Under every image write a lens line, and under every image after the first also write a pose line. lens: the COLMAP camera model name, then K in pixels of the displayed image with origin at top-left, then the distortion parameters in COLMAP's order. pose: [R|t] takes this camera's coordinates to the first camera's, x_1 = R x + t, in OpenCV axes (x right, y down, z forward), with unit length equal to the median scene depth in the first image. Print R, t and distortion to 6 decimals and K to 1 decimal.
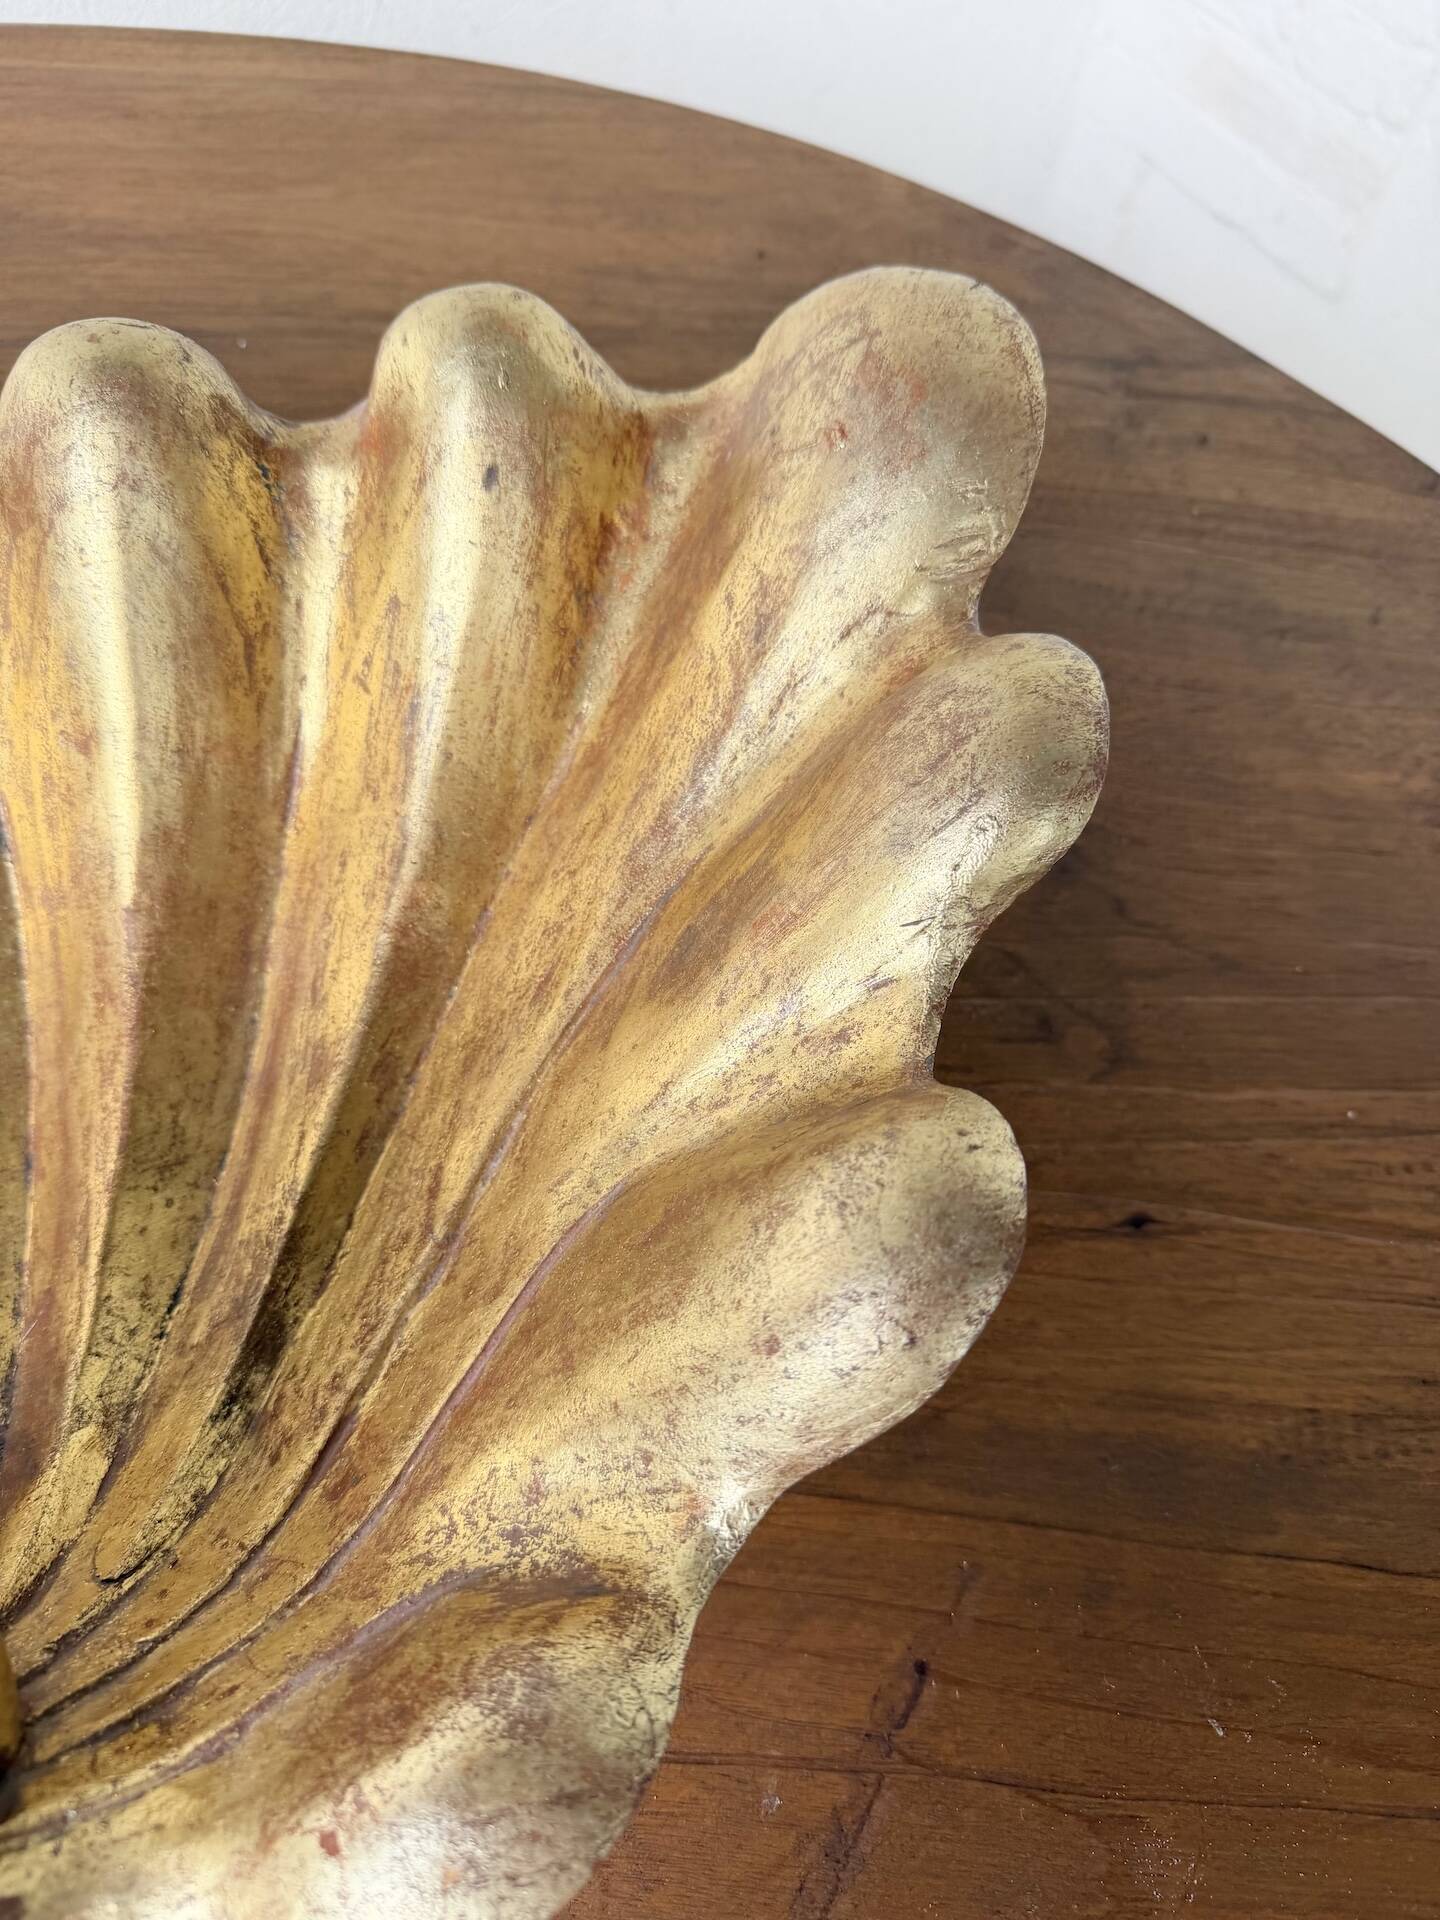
lens RADIAL K [[1385.6, 0, 720.0], [0, 1385.6, 960.0], [0, 0, 1]] dist [-0.003430, -0.008820]
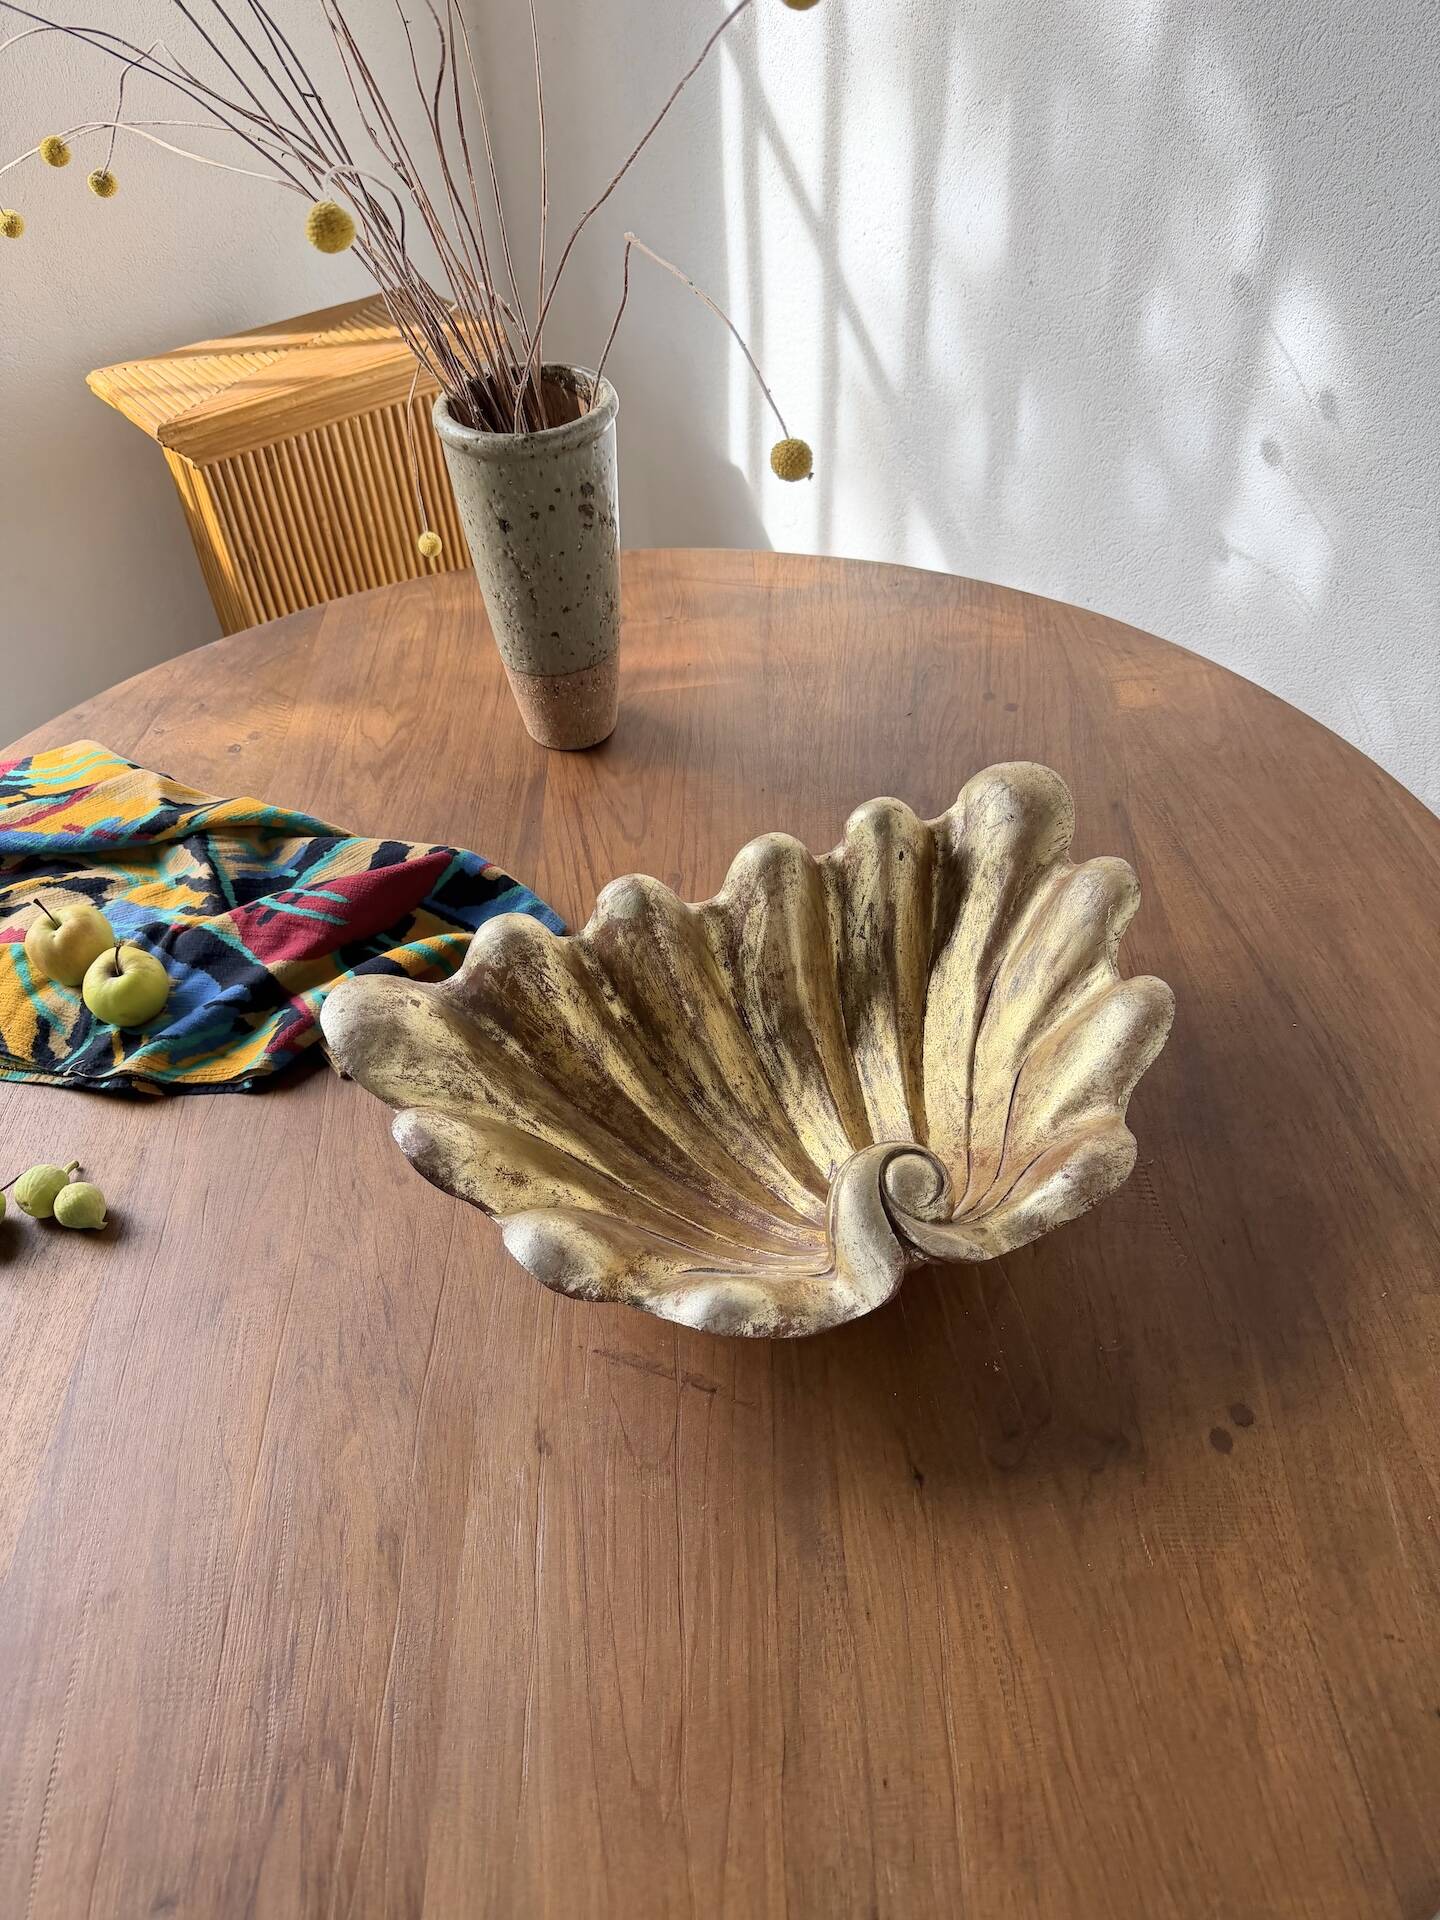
lens RADIAL K [[1374.2, 0, 720.0], [0, 1374.2, 960.0], [0, 0, 1]] dist [0.053567, -0.087735]
pose [[0.117337, 0.662223, -0.740063, 1.387457], [-0.848218, 0.454398, 0.272119, -0.511150], [0.516487, 0.595805, 0.615027, -0.954246]]
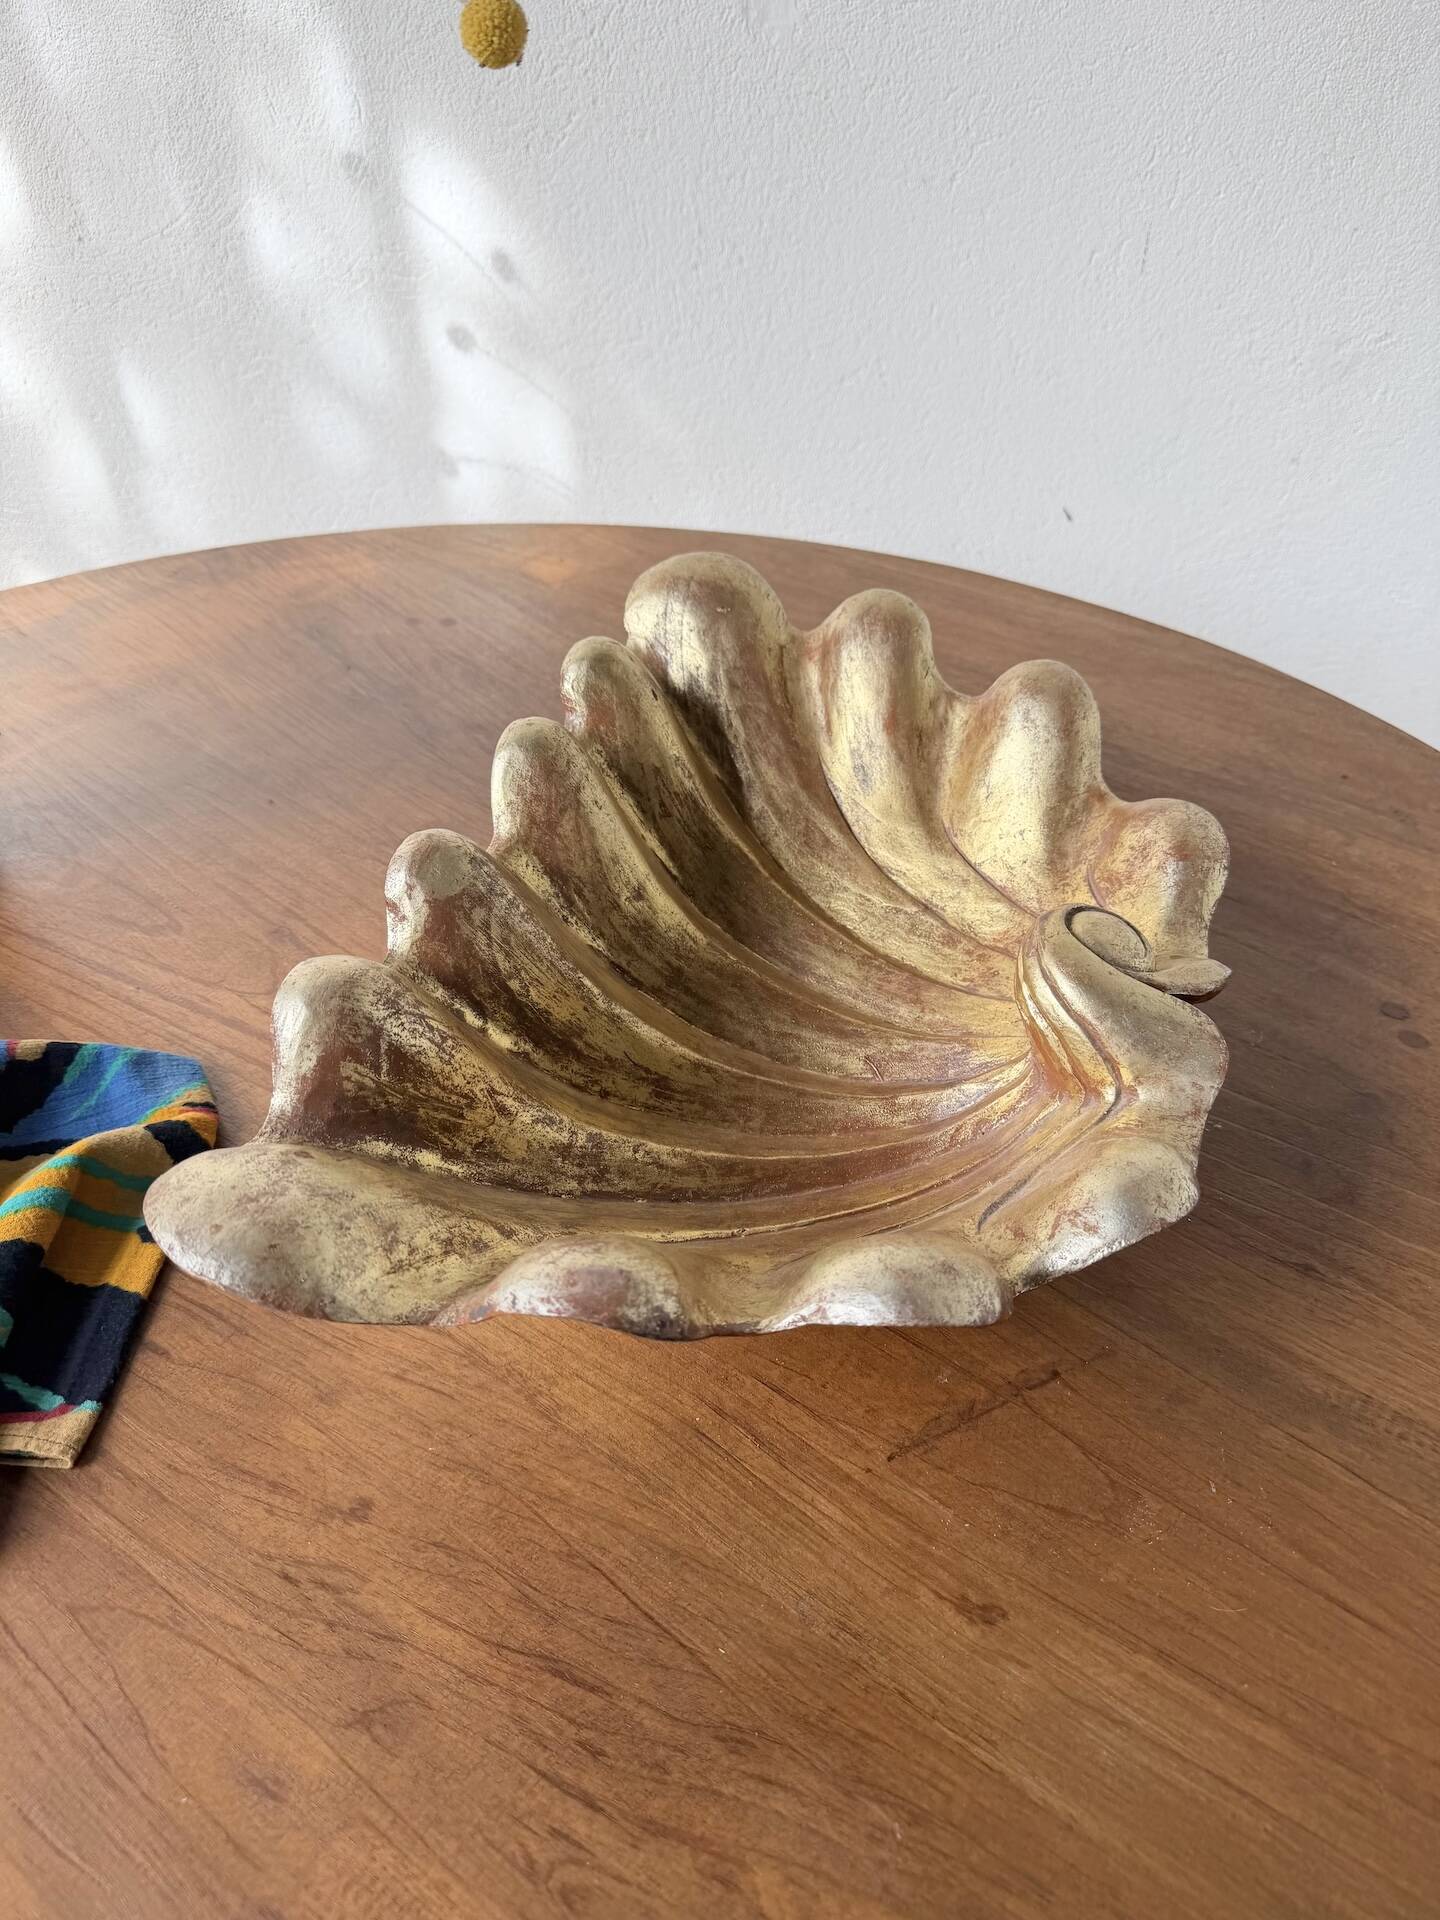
lens RADIAL K [[1383.1, 0, 723.9], [0, 1383.1, 969.6], [0, 0, 1]] dist [-0.001192, -0.012301]
pose [[0.827593, 0.326256, -0.456779, 0.388312], [-0.476055, 0.839112, -0.263177, 0.677958], [0.297426, 0.435255, 0.849759, -0.715251]]
